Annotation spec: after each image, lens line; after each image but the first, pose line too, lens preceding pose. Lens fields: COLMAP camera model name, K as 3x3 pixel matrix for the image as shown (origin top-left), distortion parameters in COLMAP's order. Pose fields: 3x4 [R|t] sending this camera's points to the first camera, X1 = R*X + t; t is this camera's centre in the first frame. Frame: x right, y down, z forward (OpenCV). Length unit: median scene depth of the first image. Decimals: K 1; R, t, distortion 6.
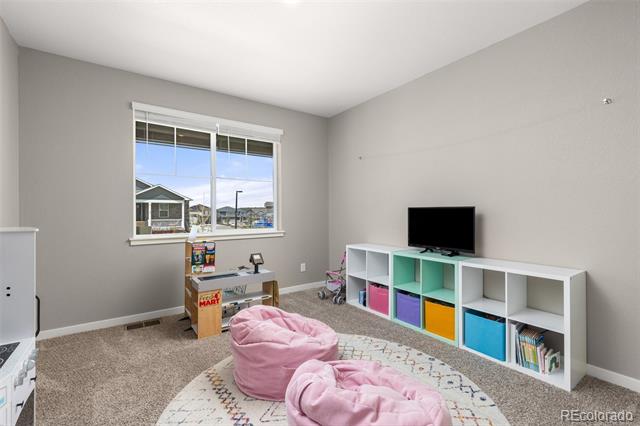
lens RADIAL K [[290.1, 0, 321.2], [0, 290.1, 211.5], [0, 0, 1]] dist [0.003062, 0.000410]
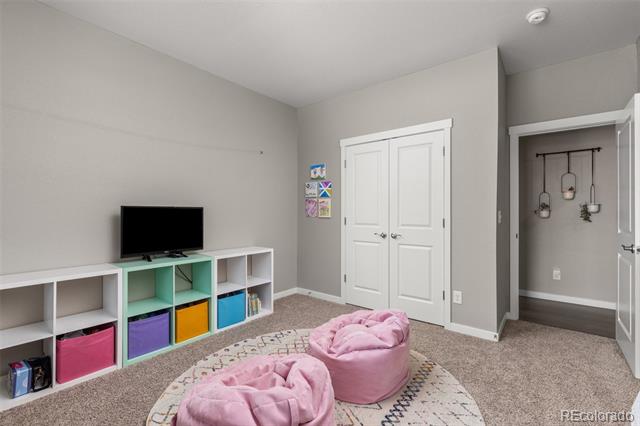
lens RADIAL K [[290.1, 0, 321.7], [0, 290.1, 211.4], [0, 0, 1]] dist [0.003062, 0.000410]
pose [[-0.292232, 0.001630, 0.956346, -0.741573], [-0.005169, 0.999981, -0.003284, 0.000518], [-0.956333, -0.005903, -0.292218, 0.973002]]
